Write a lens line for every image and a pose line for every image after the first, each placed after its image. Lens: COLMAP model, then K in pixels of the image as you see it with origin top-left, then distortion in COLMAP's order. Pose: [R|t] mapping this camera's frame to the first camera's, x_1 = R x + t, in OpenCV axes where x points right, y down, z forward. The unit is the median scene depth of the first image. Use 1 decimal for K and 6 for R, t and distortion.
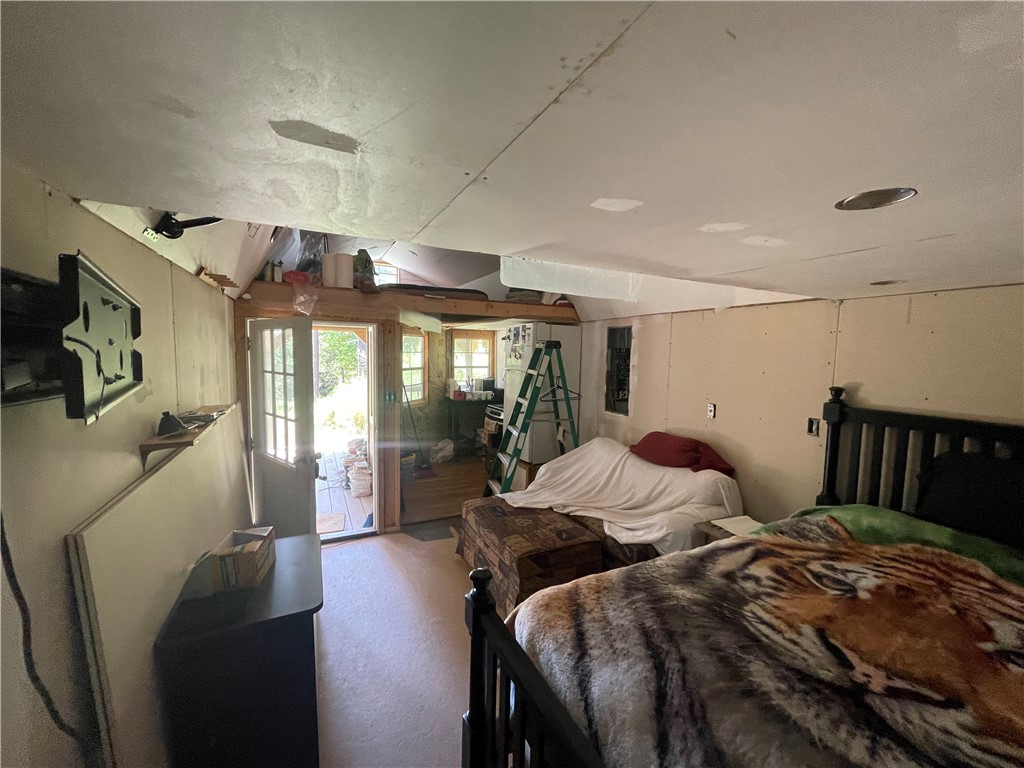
lens RADIAL K [[413.3, 0, 514.0], [0, 413.3, 387.6], [0, 0, 1]] dist [-0.003217, 0.000411]
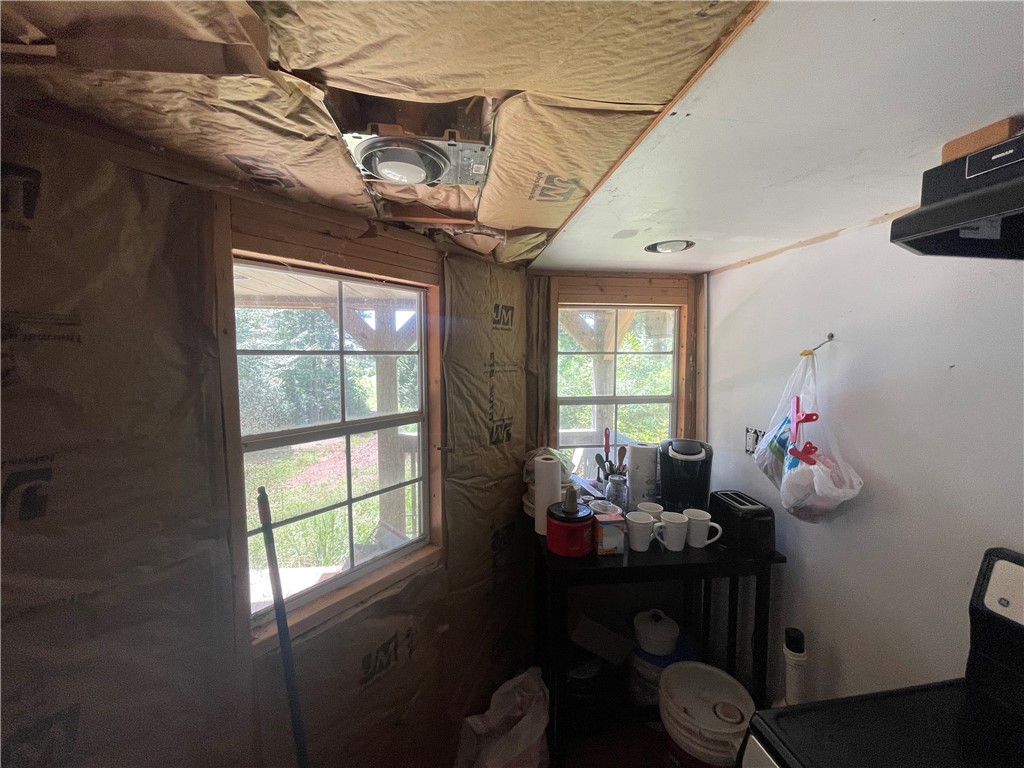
lens RADIAL K [[411.7, 0, 510.0], [0, 411.7, 383.6], [0, 0, 1]] dist [-0.004276, 0.000229]
pose [[0.950290, 0.002686, -0.311355, -0.118315], [-0.008107, 0.999837, -0.016118, -0.080874], [0.311261, 0.017841, 0.950157, 0.986118]]
